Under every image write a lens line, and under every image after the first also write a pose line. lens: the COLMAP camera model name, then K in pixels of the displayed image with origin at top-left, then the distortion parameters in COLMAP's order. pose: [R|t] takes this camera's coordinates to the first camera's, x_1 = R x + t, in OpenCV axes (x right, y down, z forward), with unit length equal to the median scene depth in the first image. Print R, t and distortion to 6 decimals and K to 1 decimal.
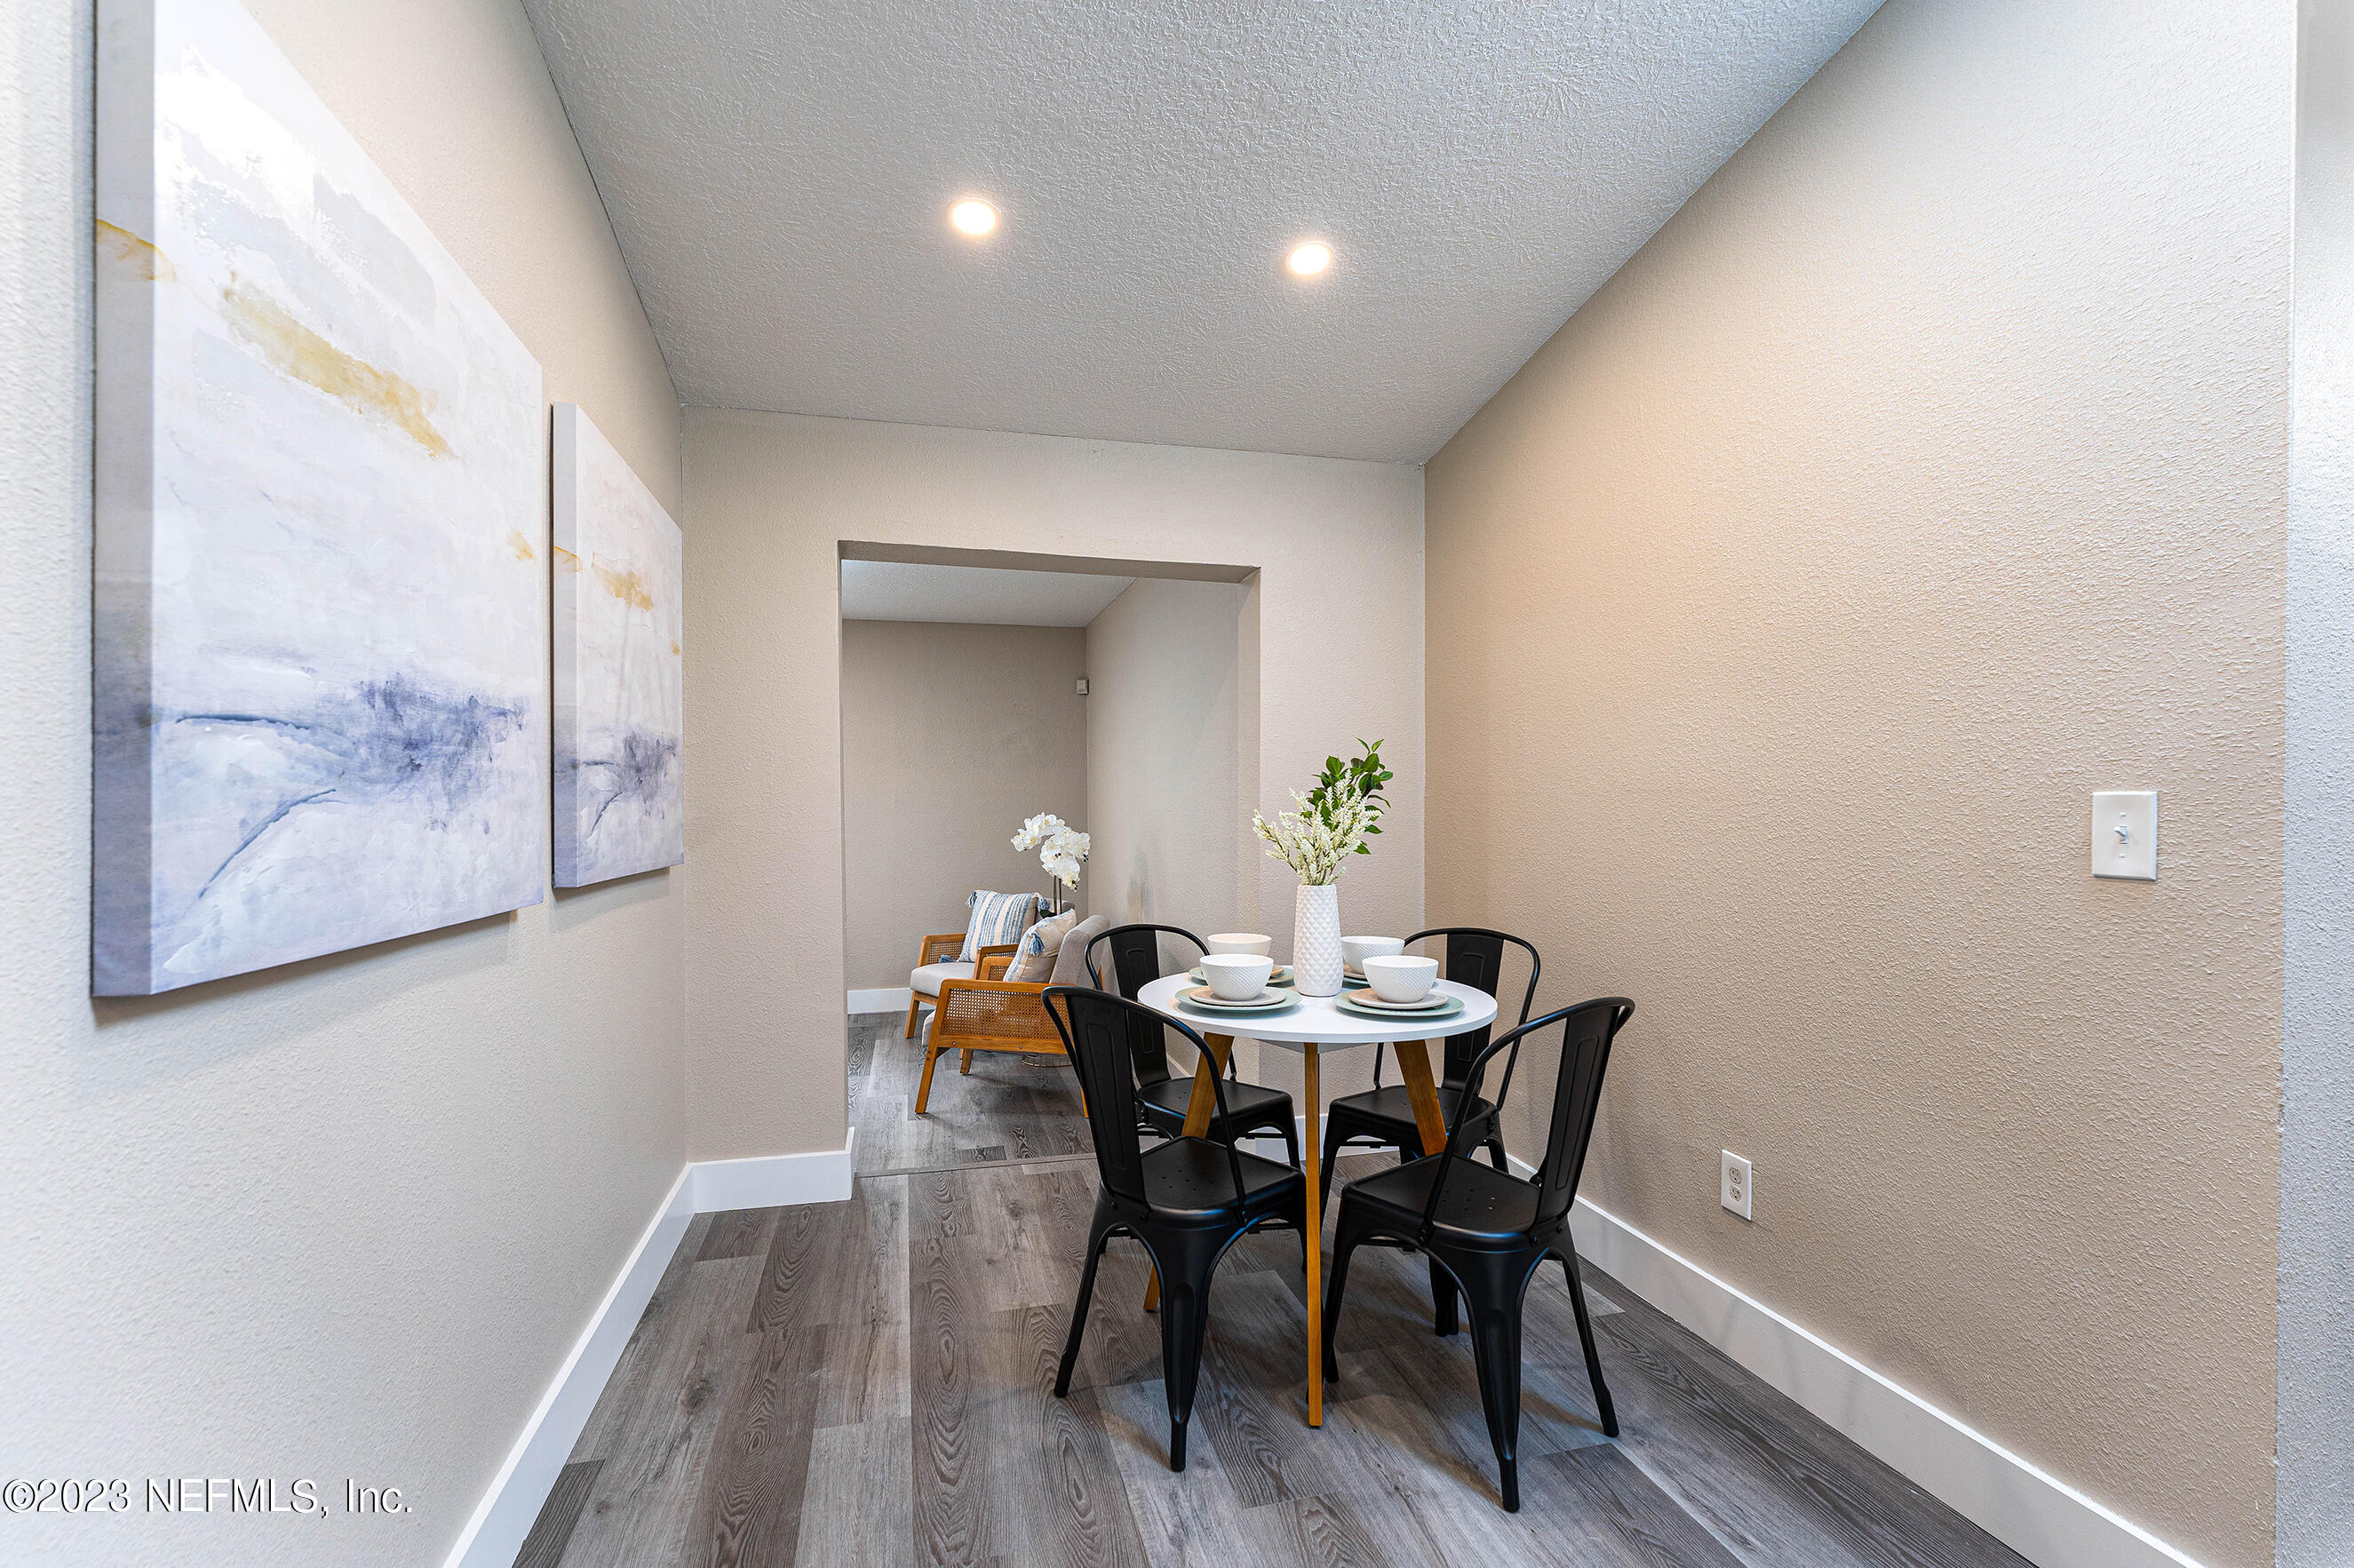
lens RADIAL K [[1040.5, 0, 1169.5], [0, 1040.5, 808.6], [0, 0, 1]] dist [-0.001341, -0.000142]
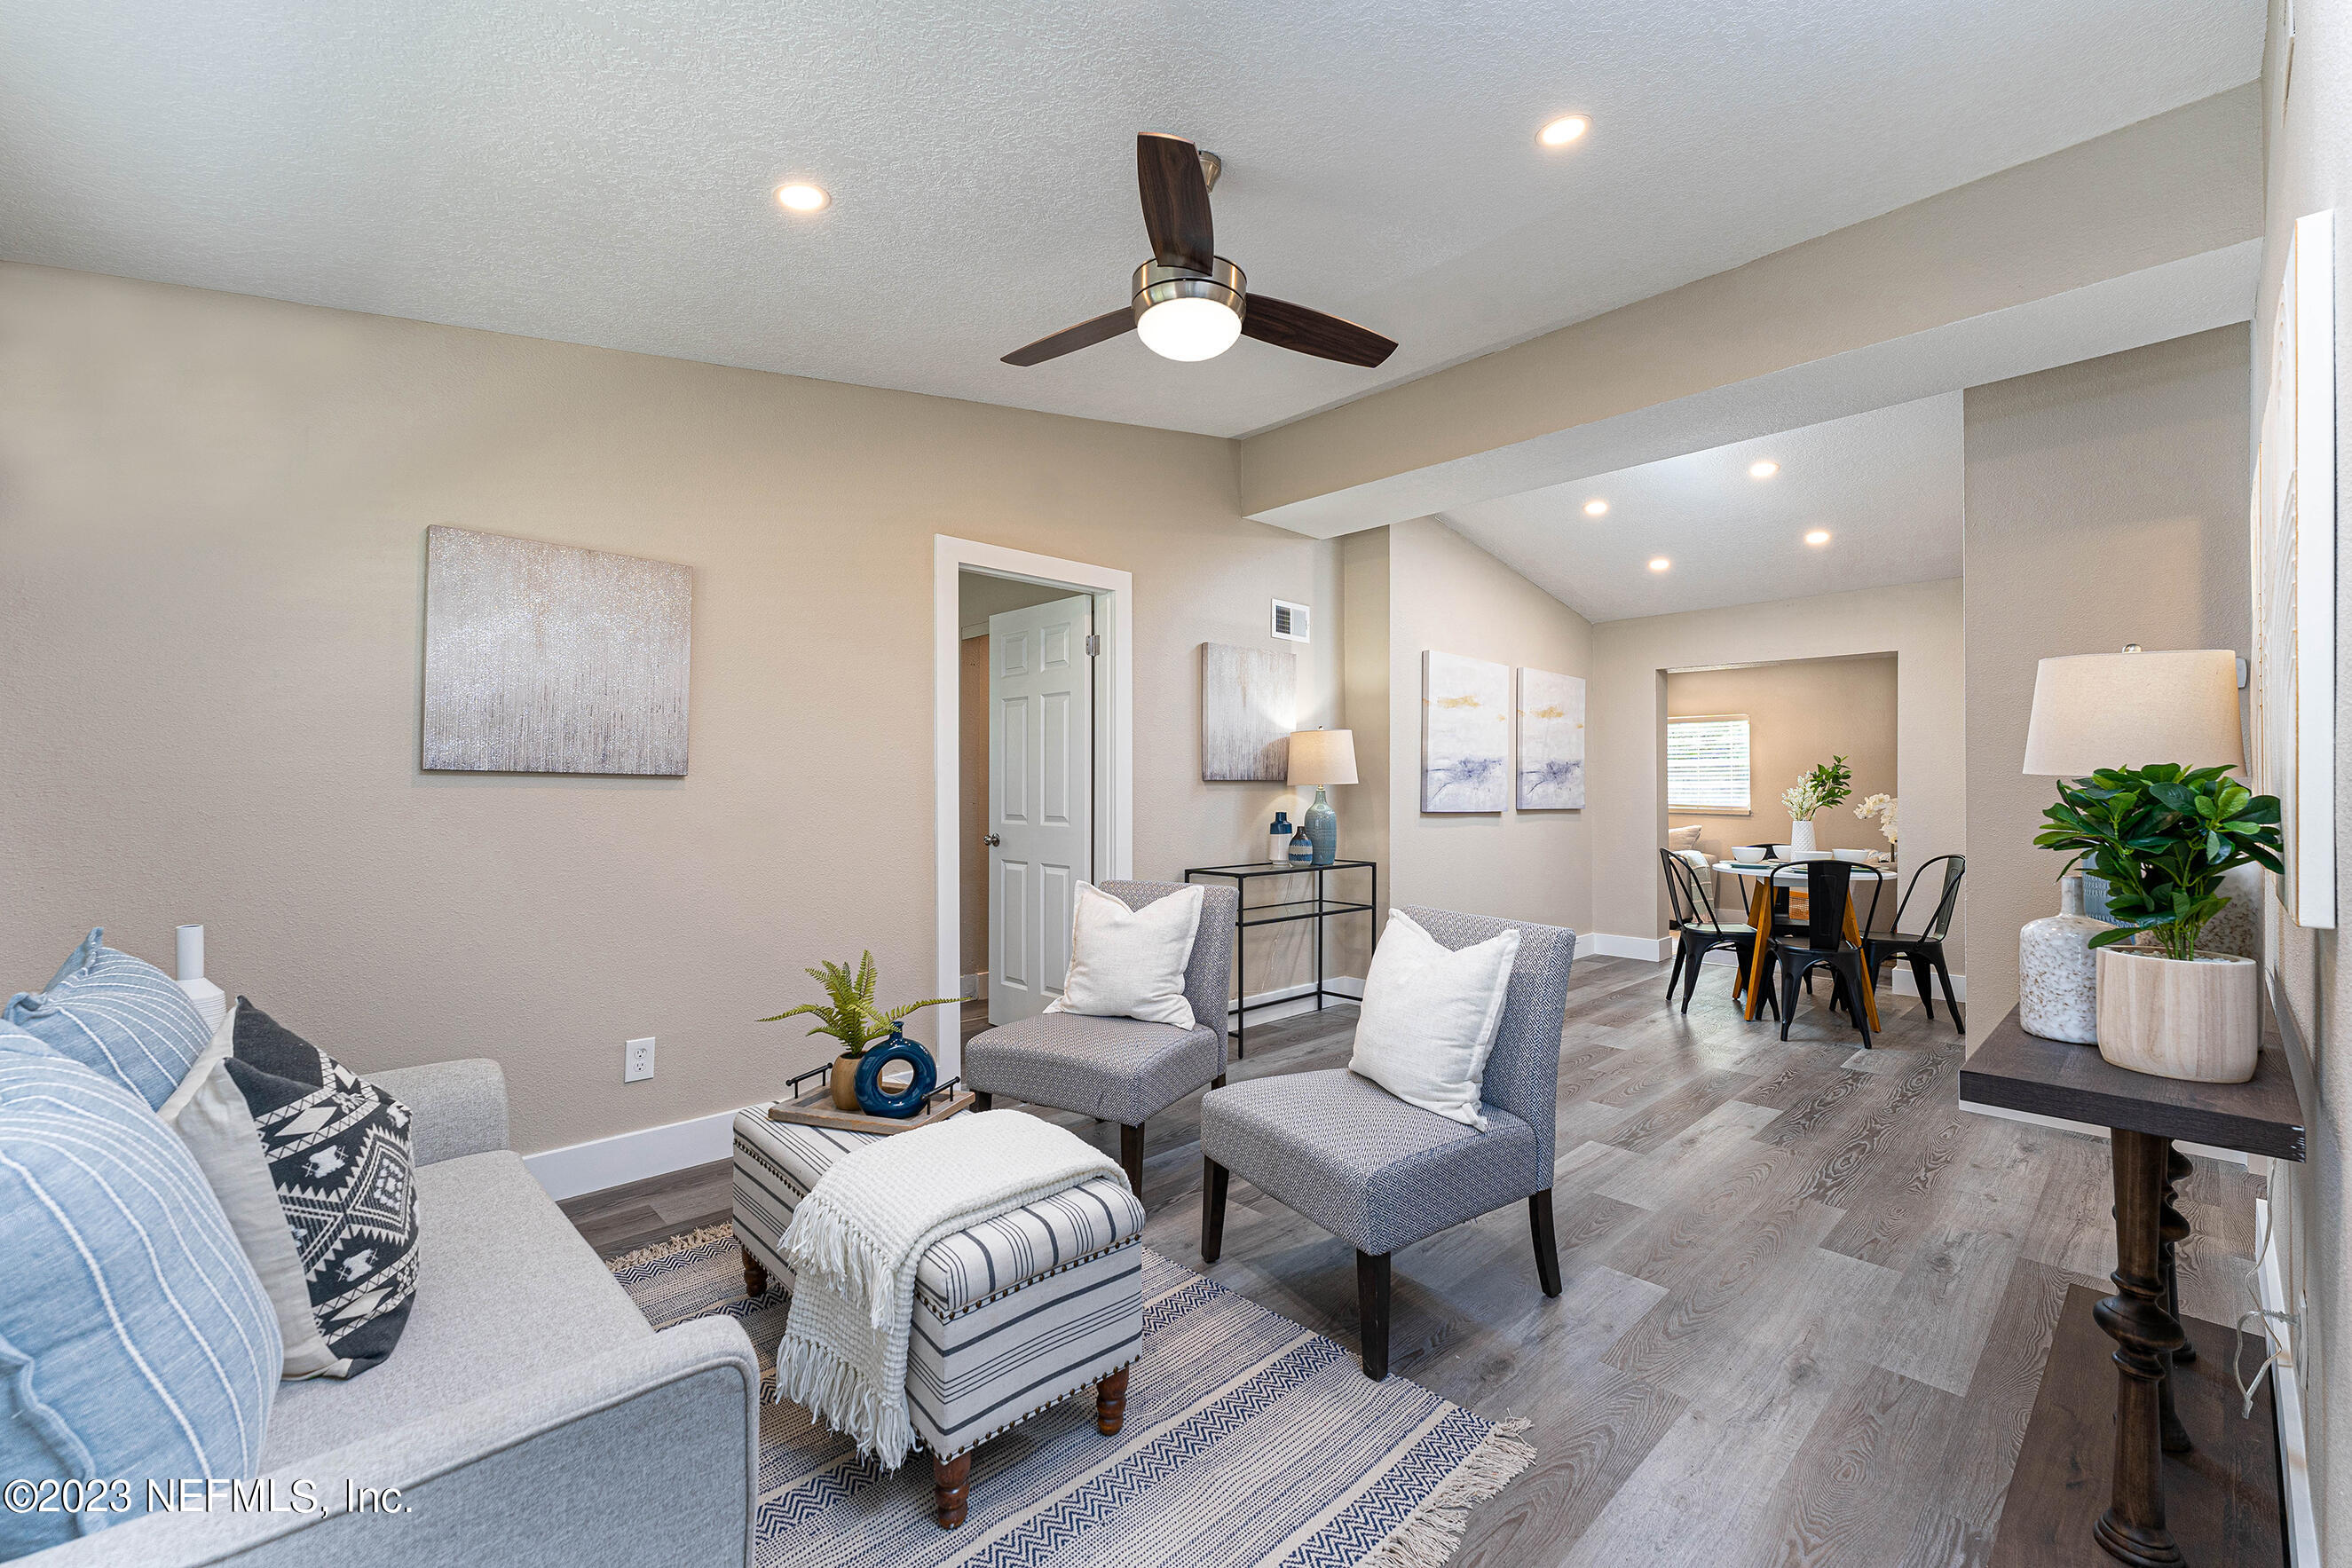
lens RADIAL K [[990.7, 0, 1174.7], [0, 990.7, 785.9], [0, 0, 1]] dist [0.003531, 0.000645]
pose [[0.499364, 0.002332, -0.866389, 2.073137], [-0.009387, 0.999952, -0.002718, 0.023314], [0.866342, 0.009490, 0.499362, -1.996072]]
